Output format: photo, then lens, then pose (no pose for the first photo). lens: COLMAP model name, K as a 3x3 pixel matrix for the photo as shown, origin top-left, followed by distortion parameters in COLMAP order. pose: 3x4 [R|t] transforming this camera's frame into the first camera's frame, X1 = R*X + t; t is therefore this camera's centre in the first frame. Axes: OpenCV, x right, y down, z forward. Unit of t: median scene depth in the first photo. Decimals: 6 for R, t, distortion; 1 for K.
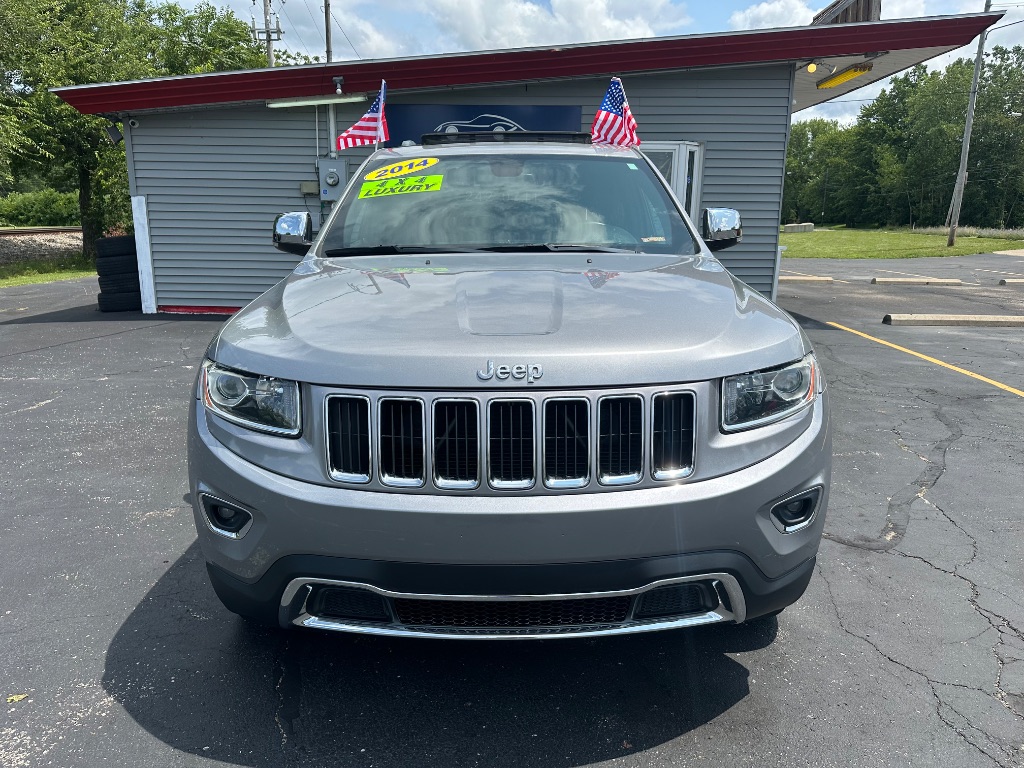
lens RADIAL K [[742.7, 0, 512.0], [0, 742.7, 384.0], [0, 0, 1]] dist [0.042932, -0.033753]
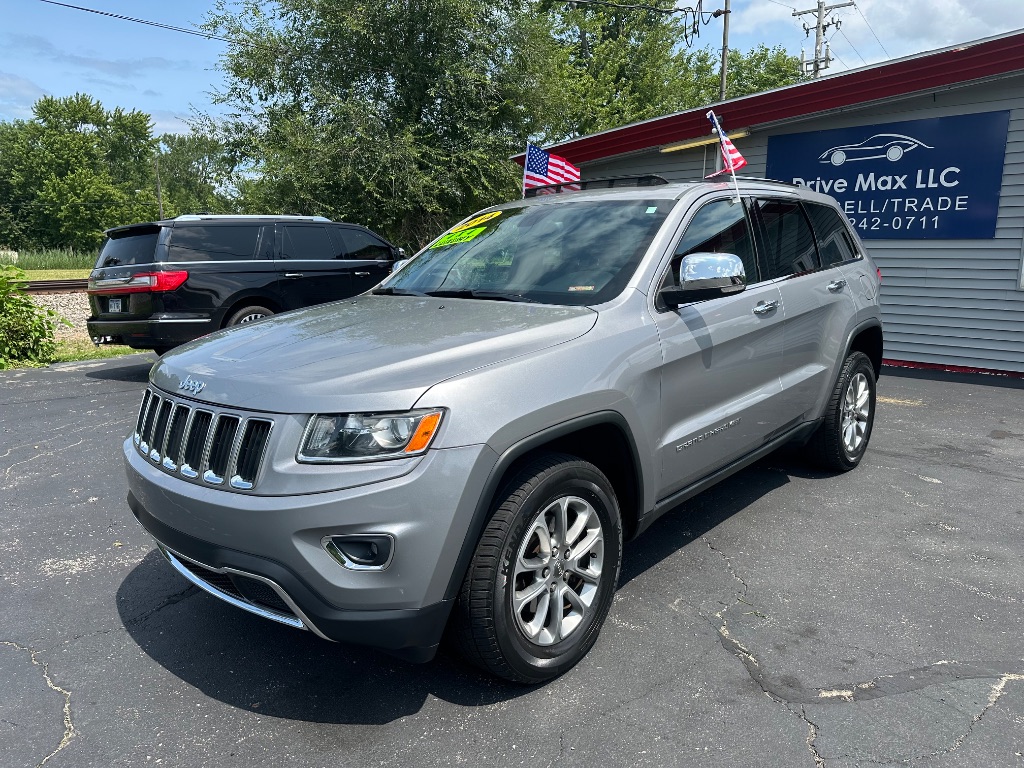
lens RADIAL K [[742.7, 0, 512.0], [0, 742.7, 384.0], [0, 0, 1]] dist [0.042932, -0.033753]
pose [[0.721543, 0.116936, -0.682423, 0.288948], [-0.140265, 0.989884, 0.021315, -0.027765], [0.678013, 0.080340, 0.730647, 0.083346]]
